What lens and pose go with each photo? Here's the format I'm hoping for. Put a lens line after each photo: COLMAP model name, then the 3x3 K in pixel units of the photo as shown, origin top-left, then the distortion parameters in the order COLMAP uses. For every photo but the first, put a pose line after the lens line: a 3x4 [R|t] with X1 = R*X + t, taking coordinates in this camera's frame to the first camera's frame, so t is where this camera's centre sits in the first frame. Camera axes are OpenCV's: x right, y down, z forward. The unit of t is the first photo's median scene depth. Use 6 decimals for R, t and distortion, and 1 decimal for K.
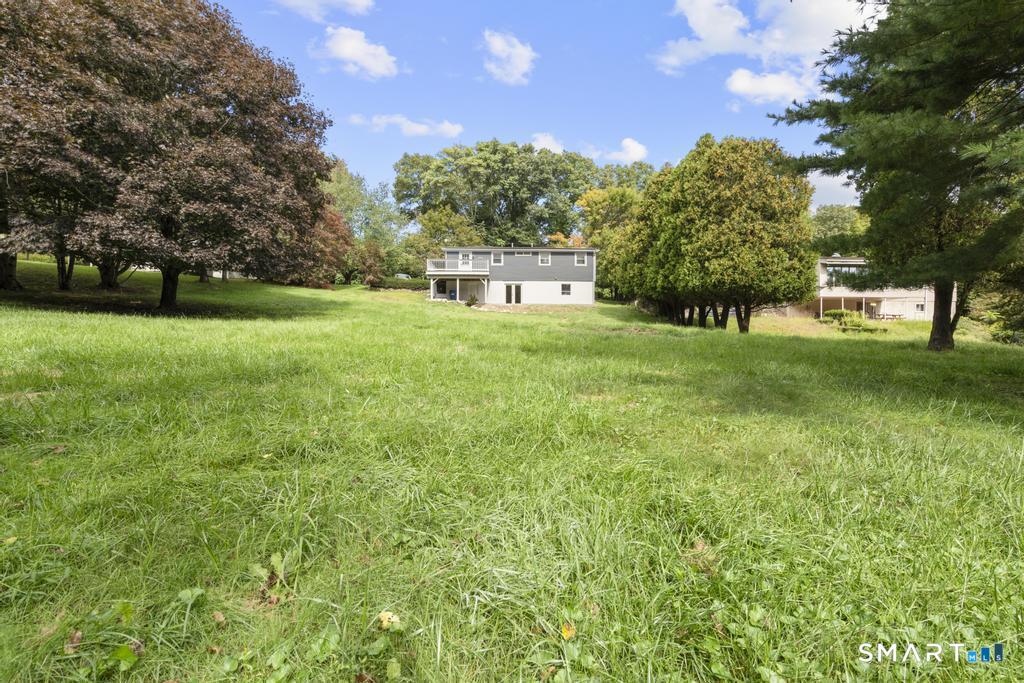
lens RADIAL K [[463.9, 0, 512.3], [0, 463.9, 340.7], [0, 0, 1]] dist [-0.004738, 0.002470]
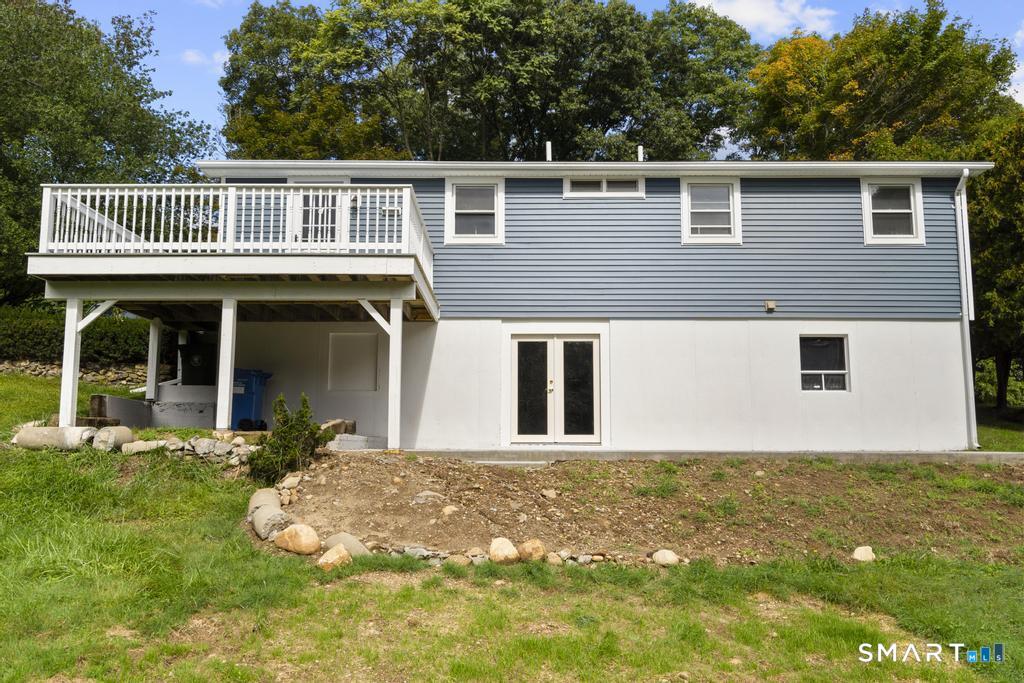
lens RADIAL K [[853.8, 0, 512.1], [0, 853.8, 340.8], [0, 0, 1]] dist [-0.000851, -0.000175]
pose [[0.999578, -0.004834, -0.028654, -0.005698], [0.001112, 0.991705, -0.128527, -0.073182], [0.029038, 0.128441, 0.991292, 0.636620]]
